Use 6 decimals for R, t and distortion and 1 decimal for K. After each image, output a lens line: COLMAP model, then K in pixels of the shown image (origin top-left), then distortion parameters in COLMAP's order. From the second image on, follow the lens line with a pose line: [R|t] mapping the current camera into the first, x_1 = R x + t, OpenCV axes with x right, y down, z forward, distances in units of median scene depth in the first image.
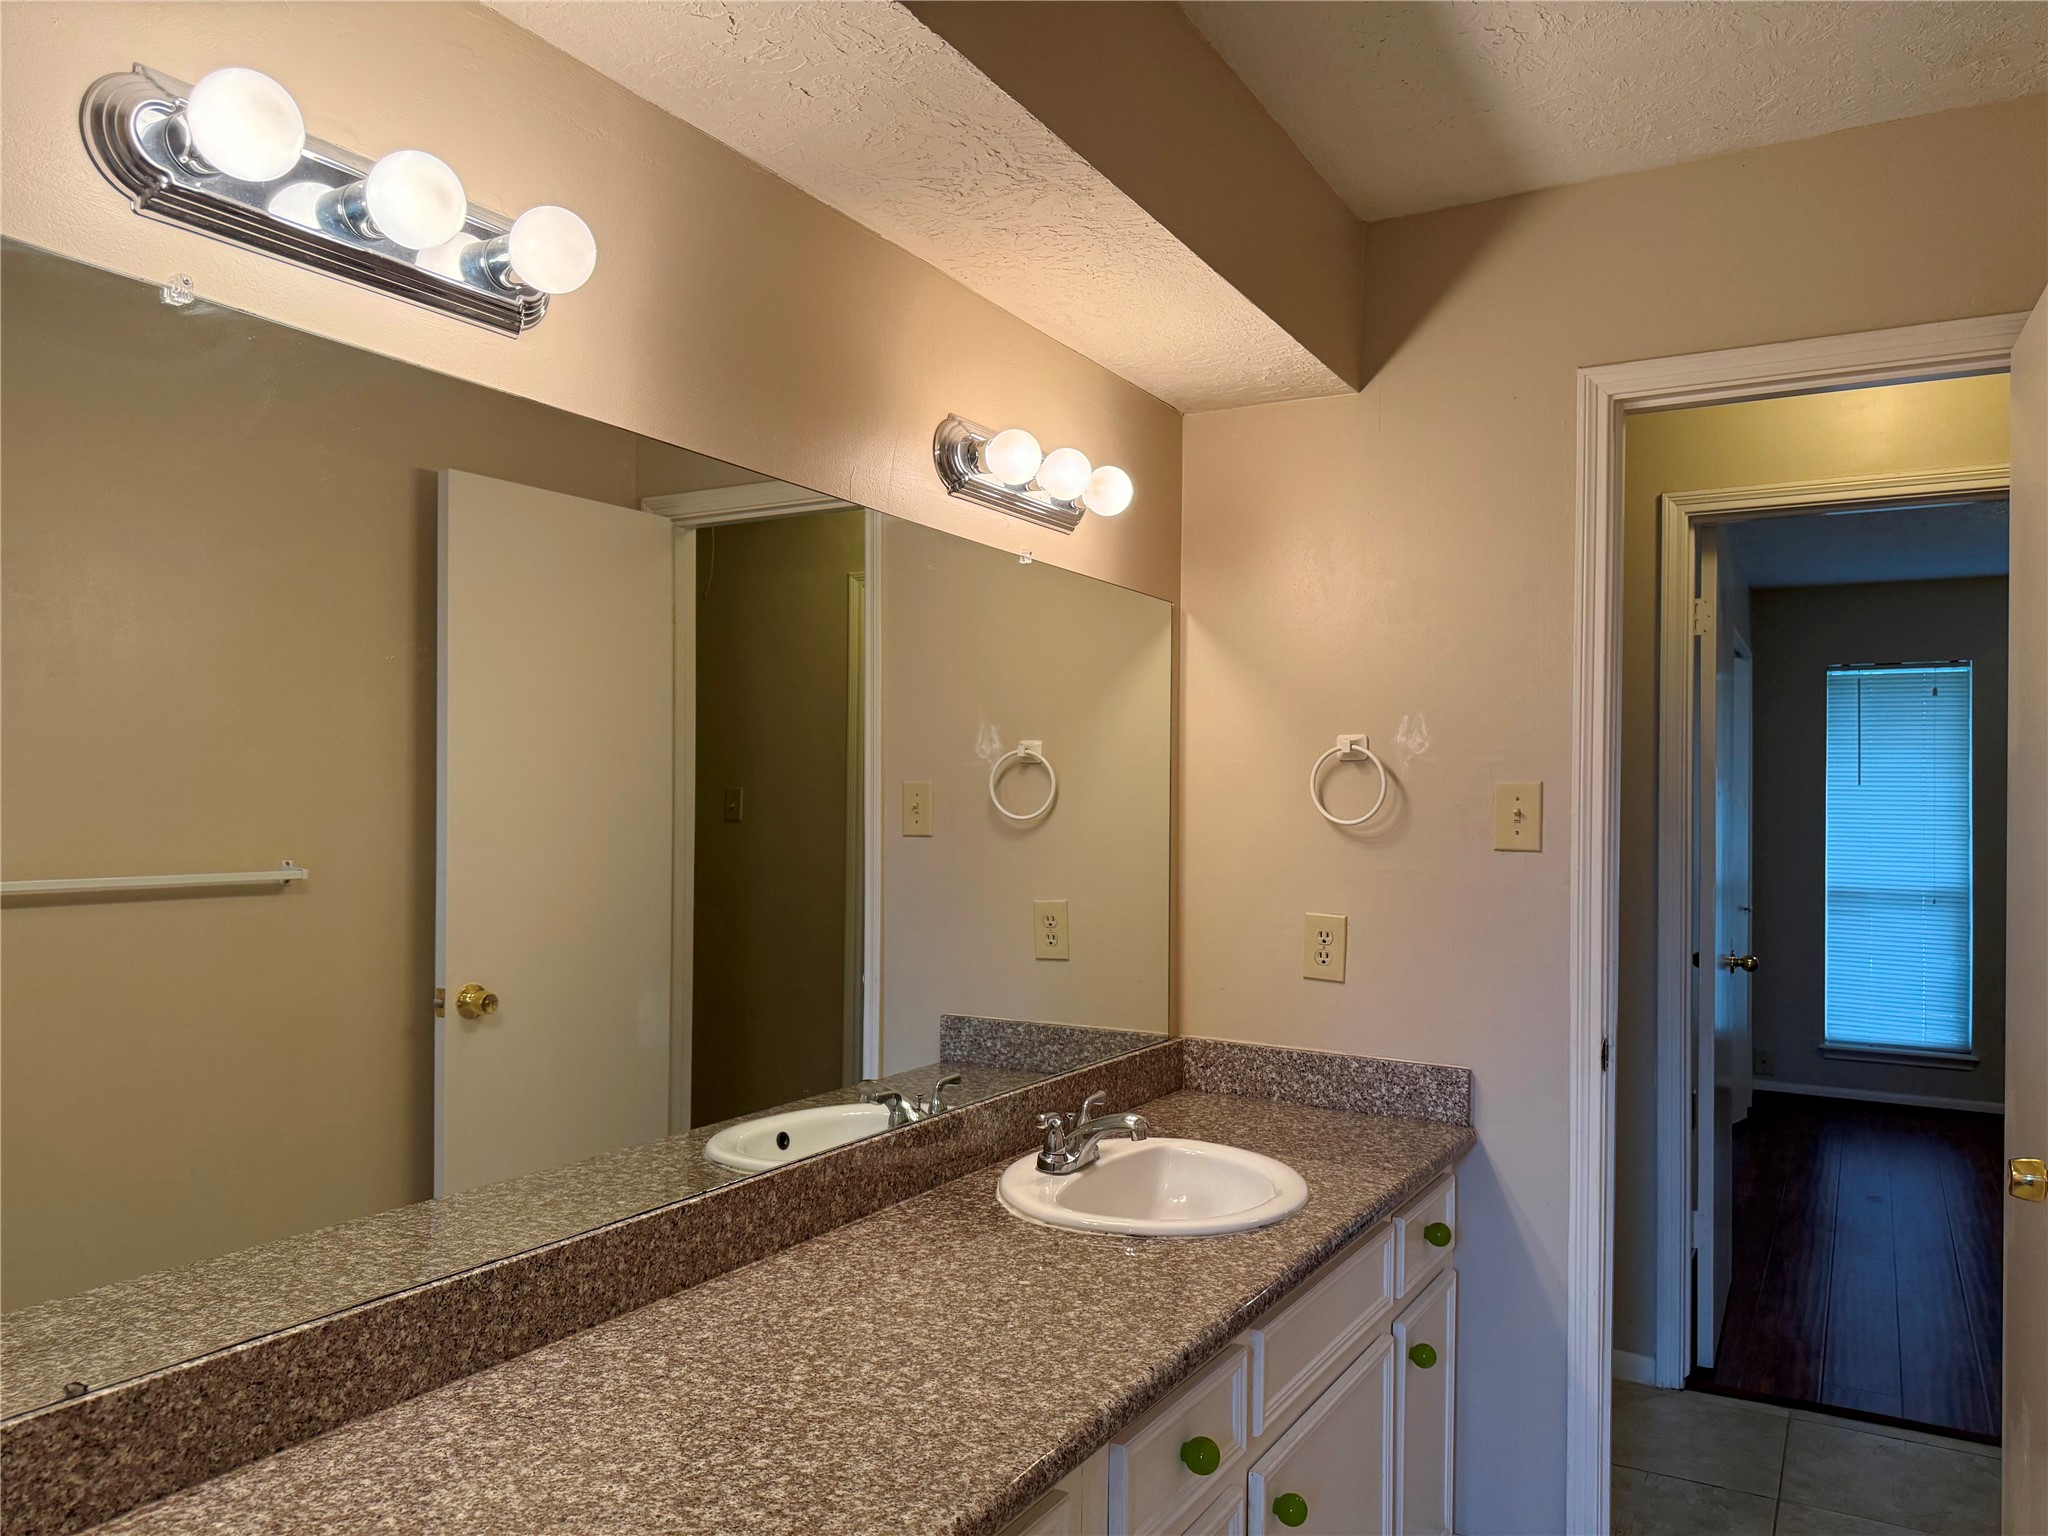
lens RADIAL K [[1439.3, 0, 1019.7], [0, 1439.3, 770.0], [0, 0, 1]] dist [0.026440, -0.046904]
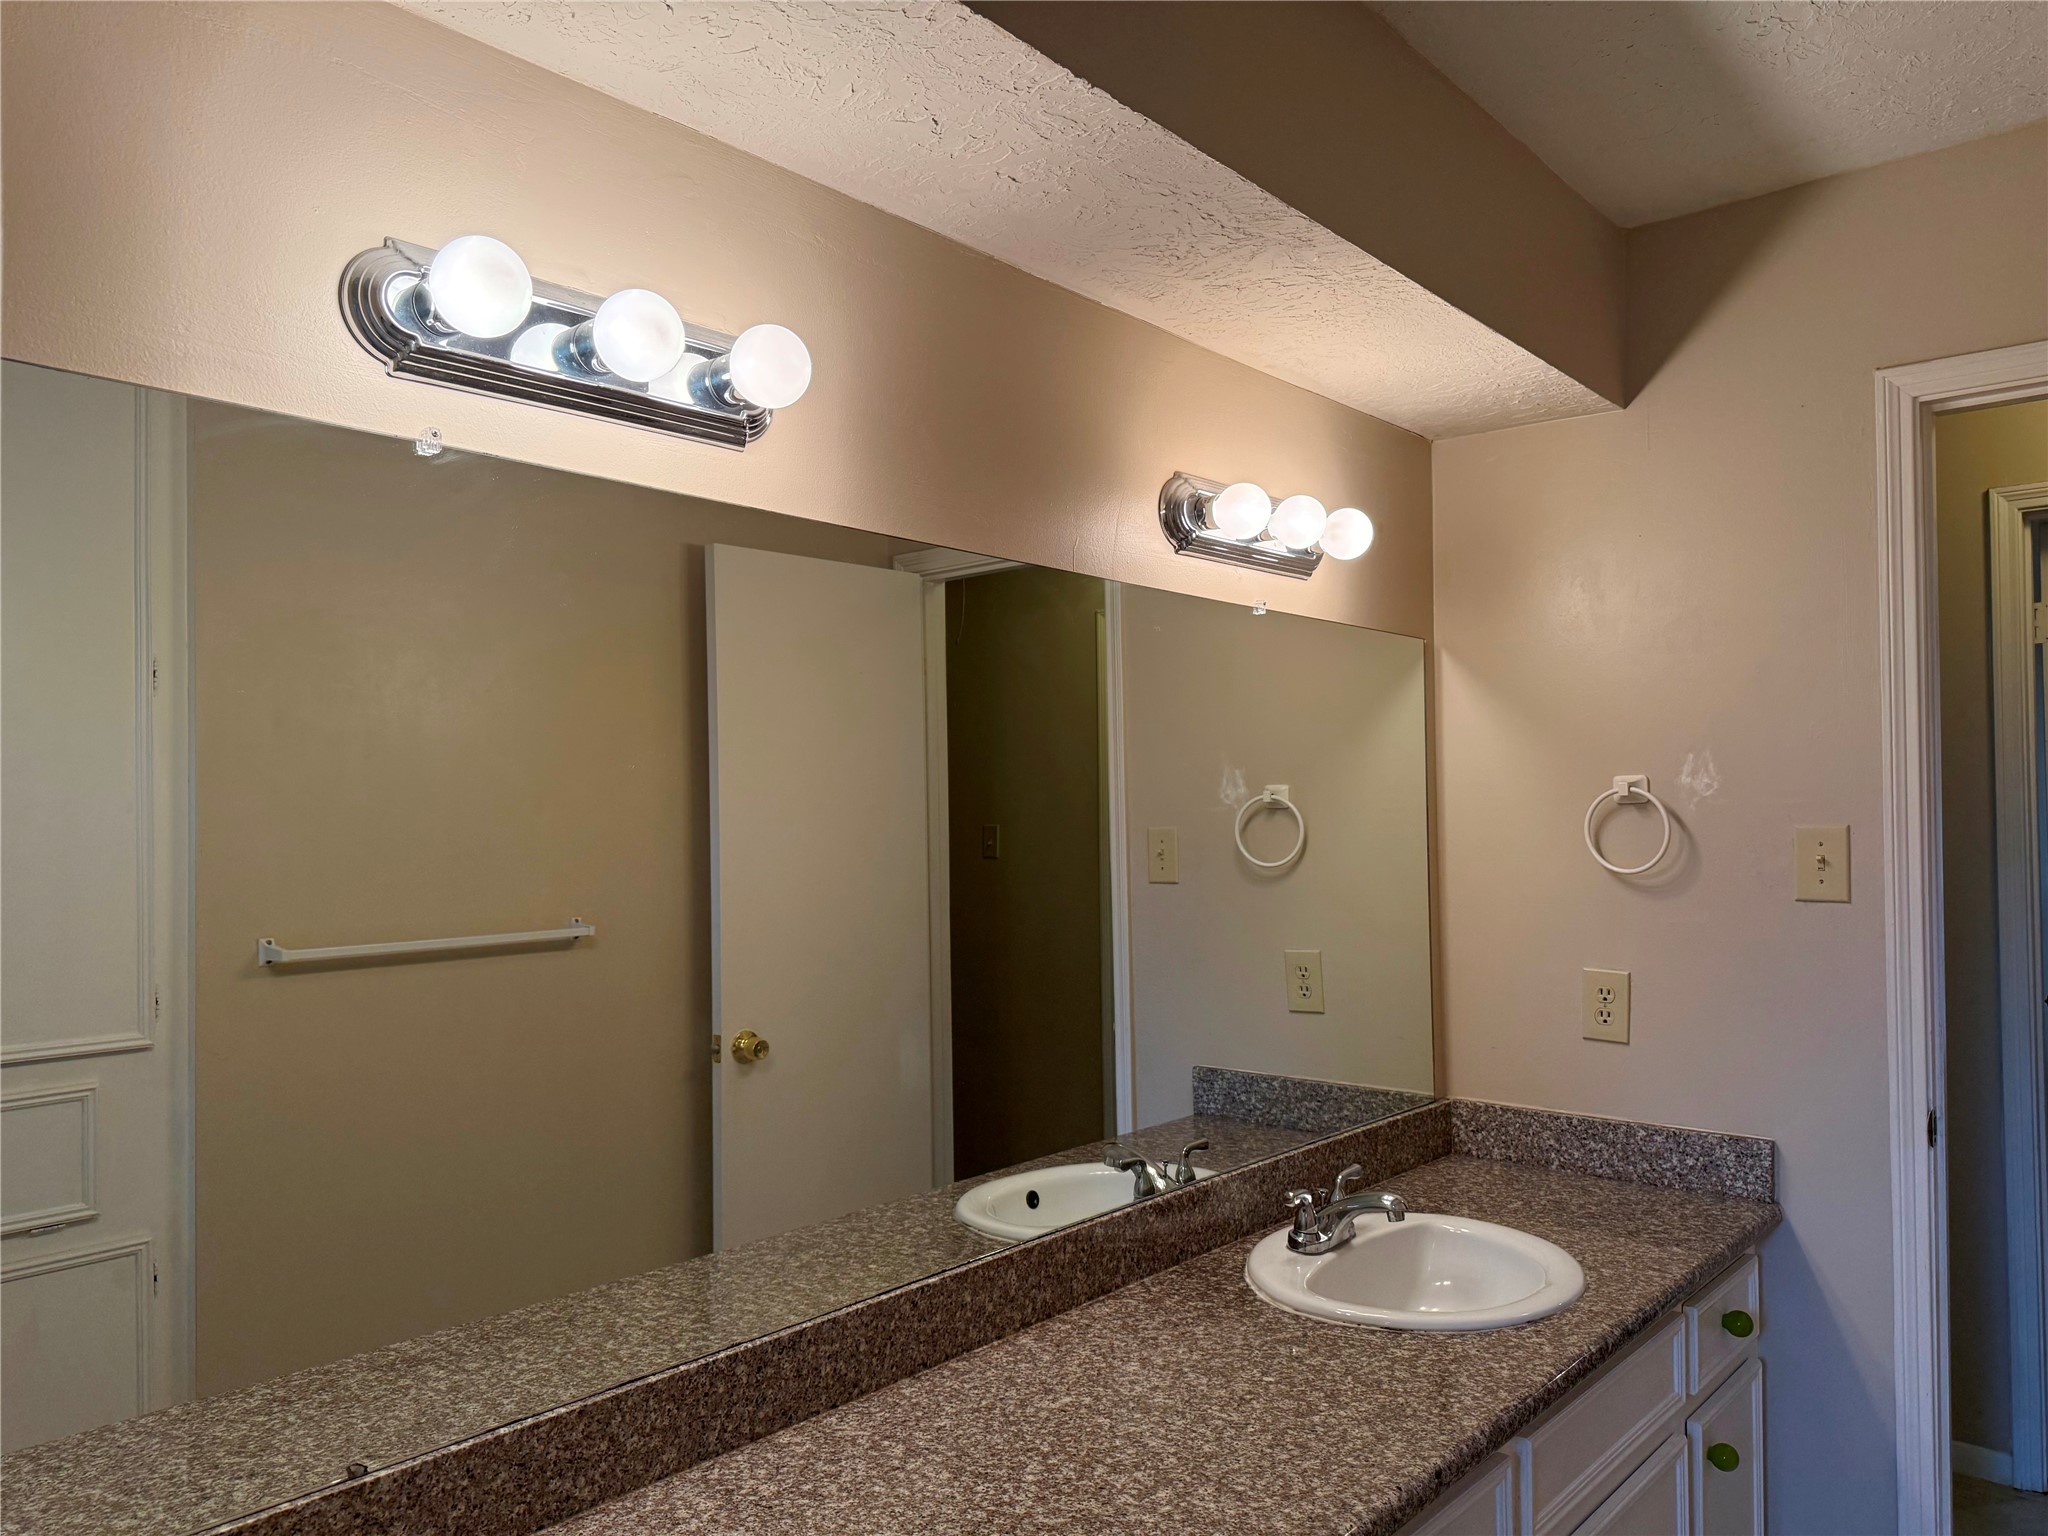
lens RADIAL K [[1439.3, 0, 1019.7], [0, 1439.3, 770.0], [0, 0, 1]] dist [0.026440, -0.046904]
pose [[0.982297, -0.026704, -0.185416, 0.029661], [0.024720, 0.999610, -0.013004, -0.042982], [0.185691, 0.008190, 0.982574, 0.015835]]
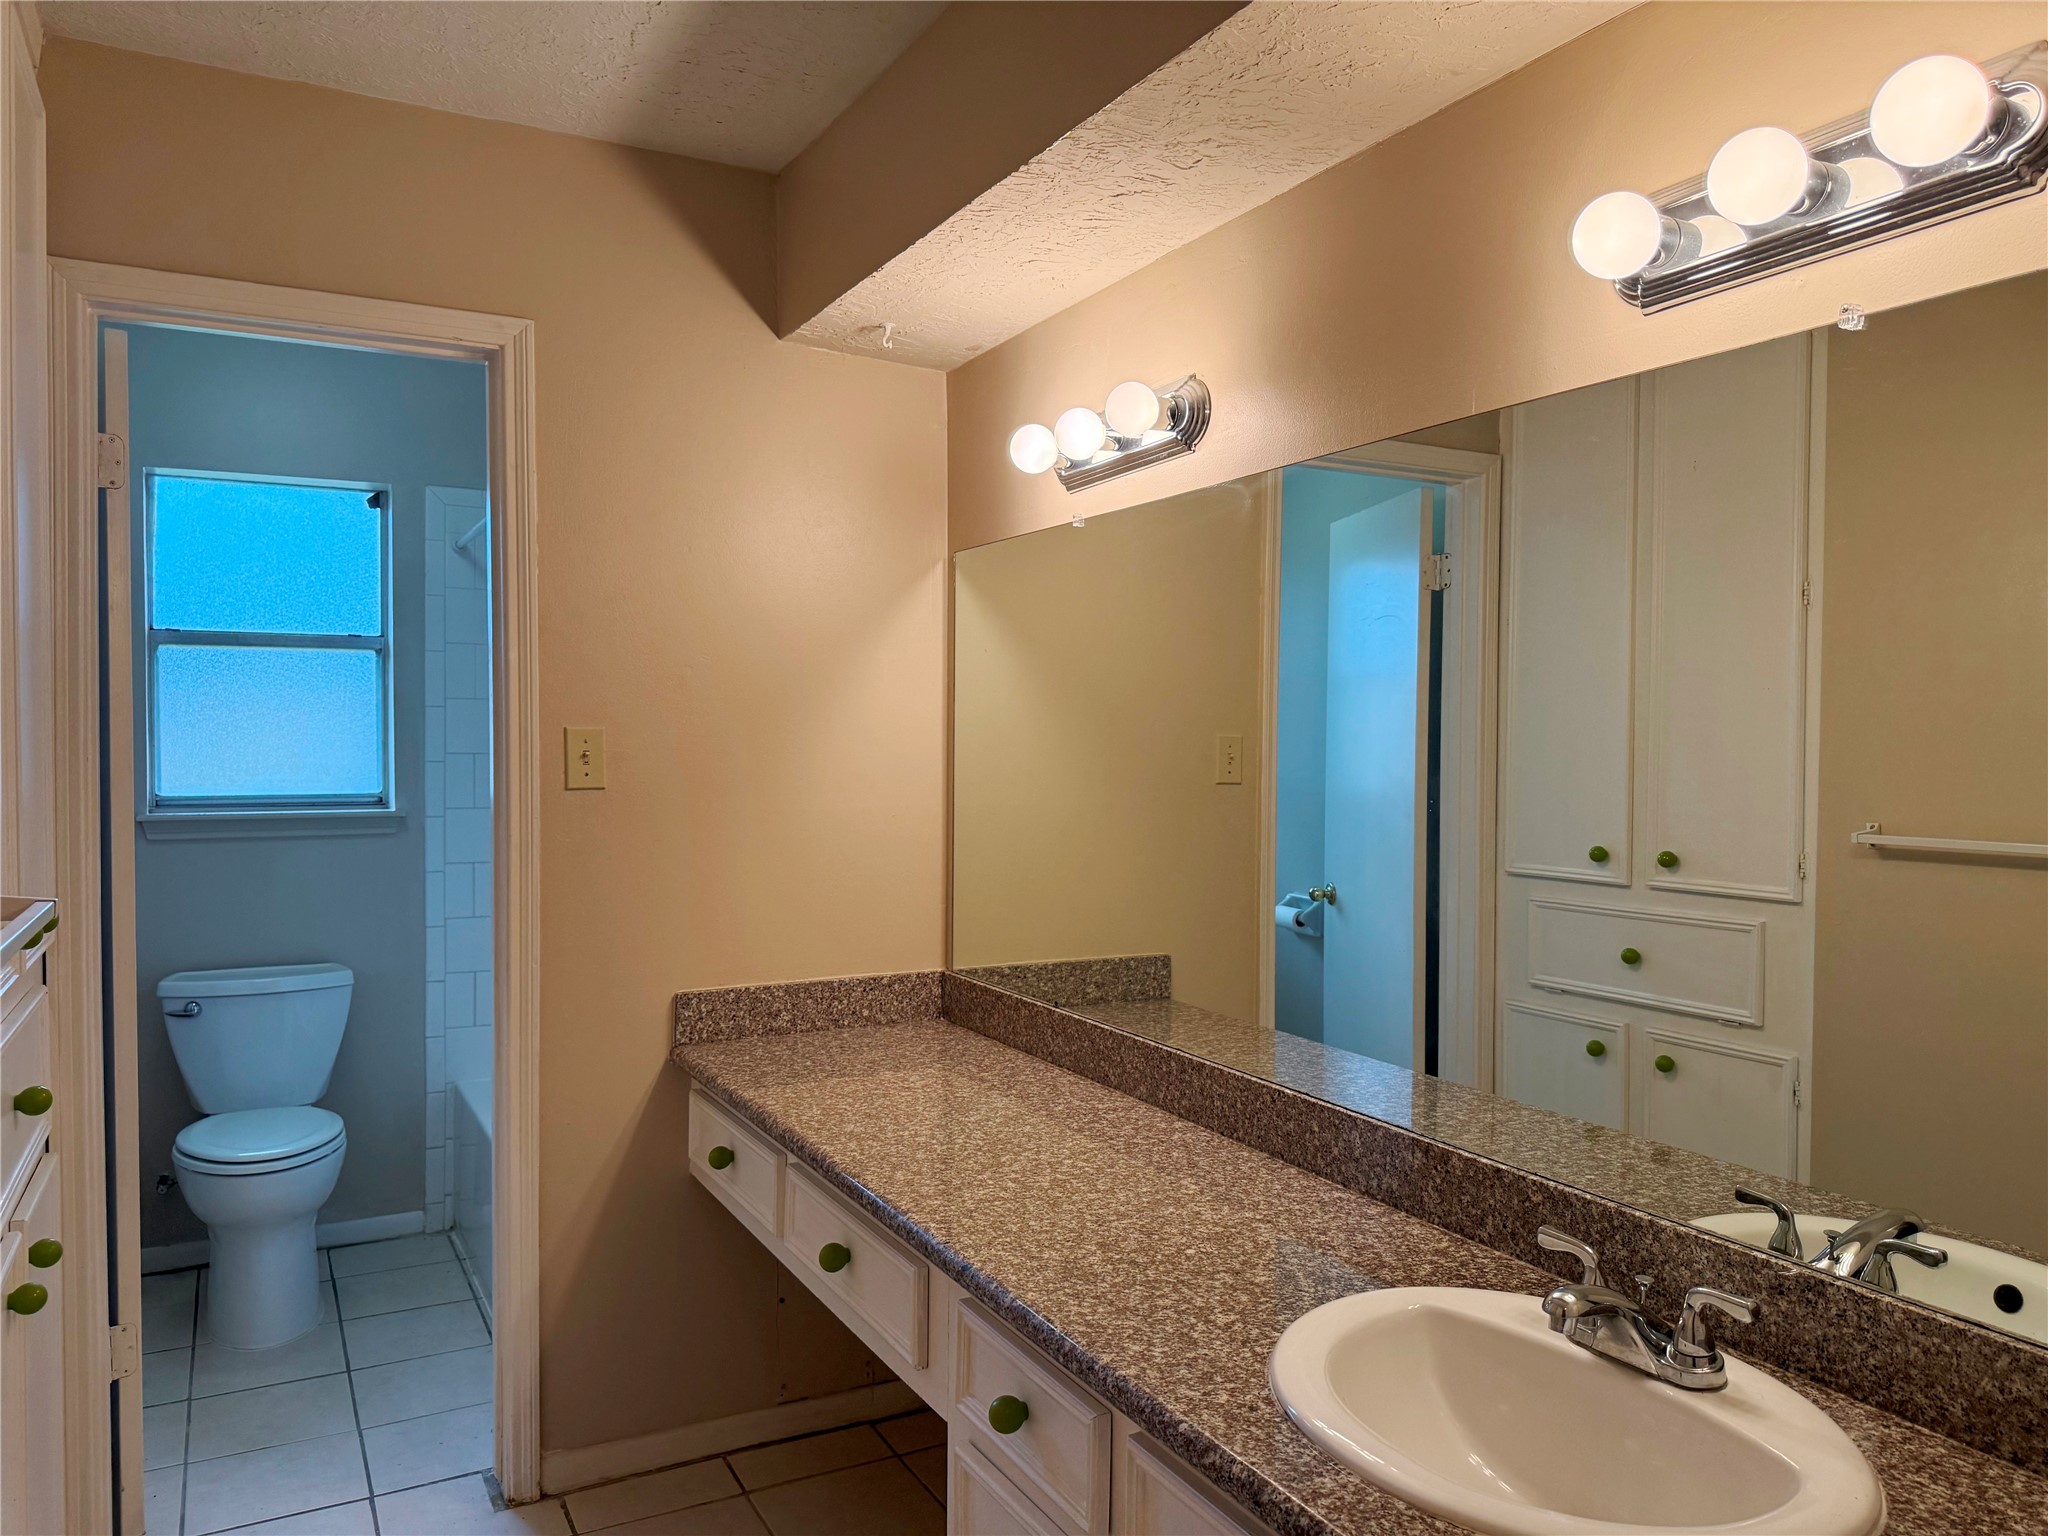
lens RADIAL K [[1439.3, 0, 1019.7], [0, 1439.3, 770.0], [0, 0, 1]] dist [0.026440, -0.046904]
pose [[-0.518204, 0.004826, -0.855244, 0.882697], [0.001466, 0.999988, 0.004754, 0.025233], [0.855256, 0.001210, -0.518204, 1.386550]]
